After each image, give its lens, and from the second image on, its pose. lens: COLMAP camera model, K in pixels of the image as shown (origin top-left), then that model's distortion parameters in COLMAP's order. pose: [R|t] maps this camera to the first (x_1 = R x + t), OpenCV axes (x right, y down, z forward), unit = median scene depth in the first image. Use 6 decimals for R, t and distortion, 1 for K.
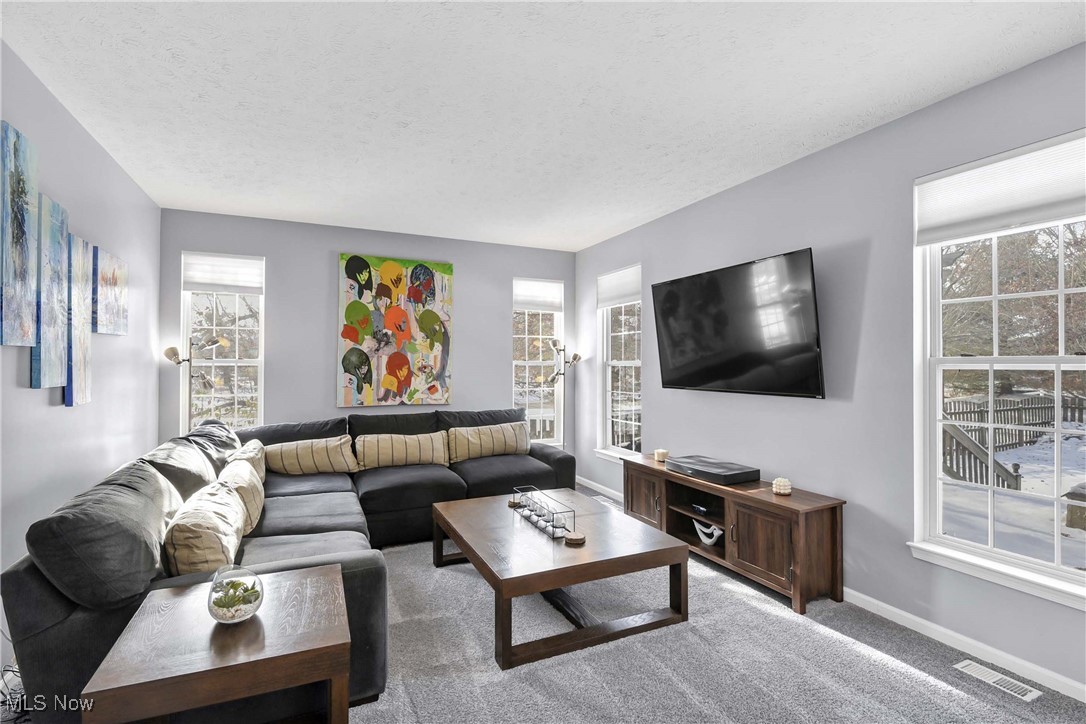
lens RADIAL K [[503.9, 0, 546.1], [0, 503.9, 358.9], [0, 0, 1]] dist [-0.013720, -0.000130]
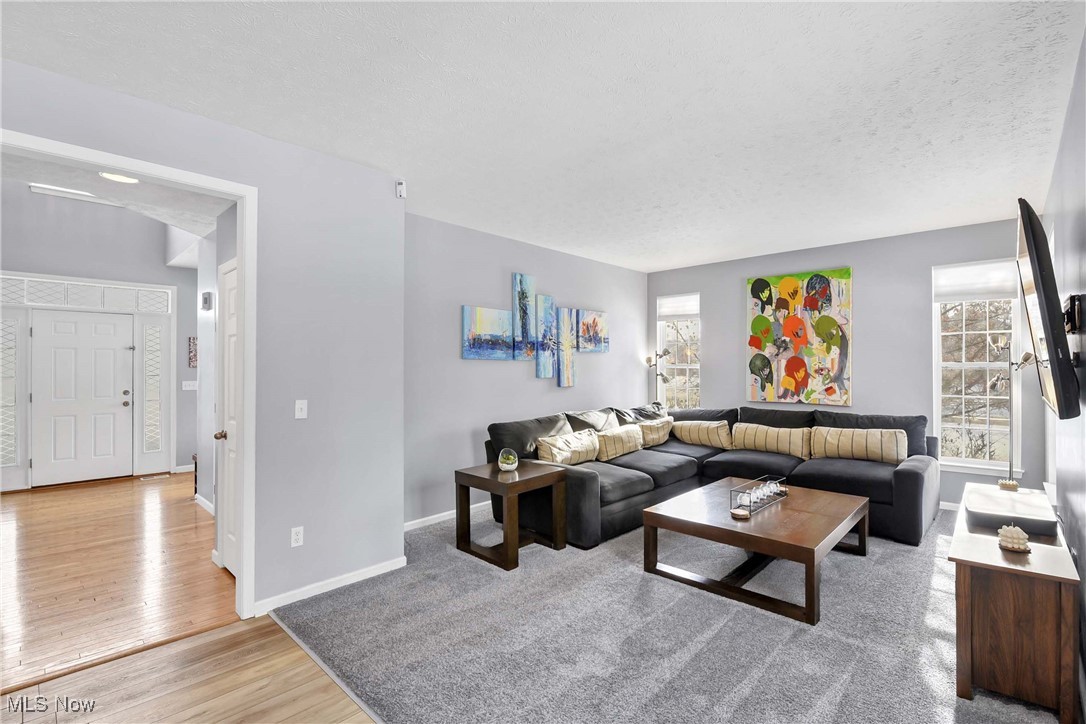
lens RADIAL K [[497.1, 0, 557.1], [0, 497.1, 357.9], [0, 0, 1]] dist [-0.028688, -0.000198]
pose [[0.369819, -0.018412, -0.928922, 0.547448], [0.011324, 0.999819, -0.015309, 0.001413], [0.929035, -0.004857, 0.369960, 0.093720]]
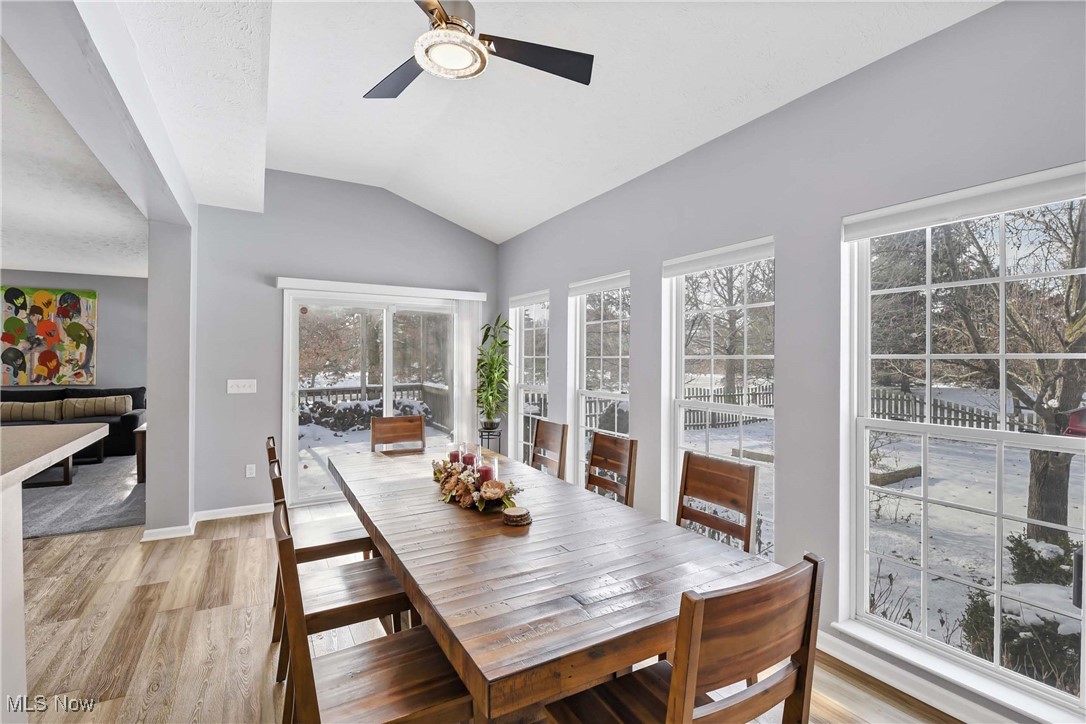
lens RADIAL K [[489.5, 0, 543.0], [0, 489.5, 362.0], [0, 0, 1]] dist [-0.017896, -0.001104]
pose [[0.996473, 0.001203, 0.083900, 1.096128], [-0.001970, 0.999957, 0.009057, 0.005991], [-0.083885, -0.009191, 0.996433, -0.583485]]
